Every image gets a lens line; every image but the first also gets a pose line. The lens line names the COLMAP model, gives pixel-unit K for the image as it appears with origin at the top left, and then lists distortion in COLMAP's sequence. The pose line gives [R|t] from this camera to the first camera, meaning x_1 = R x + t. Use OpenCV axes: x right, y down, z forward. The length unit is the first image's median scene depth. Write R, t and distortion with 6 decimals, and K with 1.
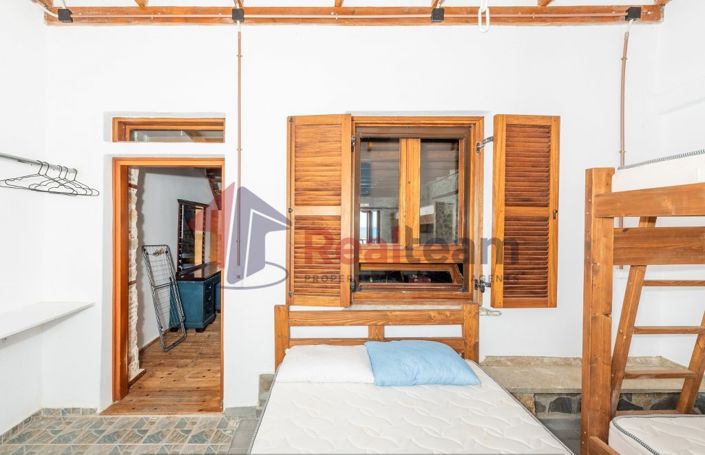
lens RADIAL K [[313.3, 0, 325.5], [0, 313.3, 223.3], [0, 0, 1]] dist [0.001664, 0.000139]
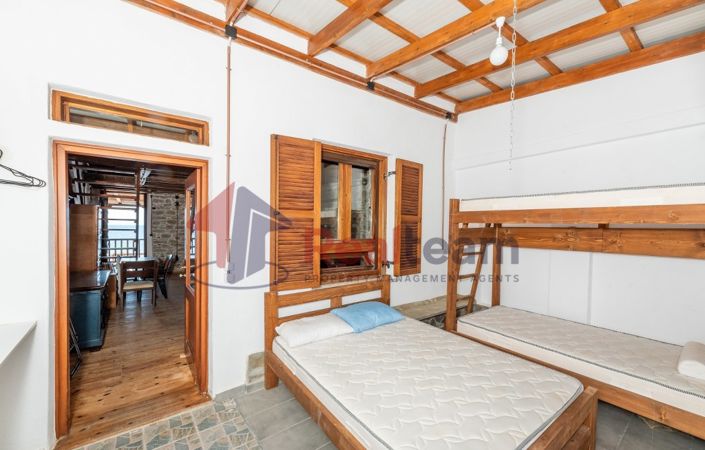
lens RADIAL K [[310.5, 0, 352.5], [0, 310.5, 225.0], [0, 0, 1]] dist [0.002172, 0.000389]
pose [[0.782444, 0.007135, 0.622680, -0.624446], [-0.014452, 0.999873, 0.006703, -0.007672], [-0.622553, -0.014243, 0.782448, -0.118427]]
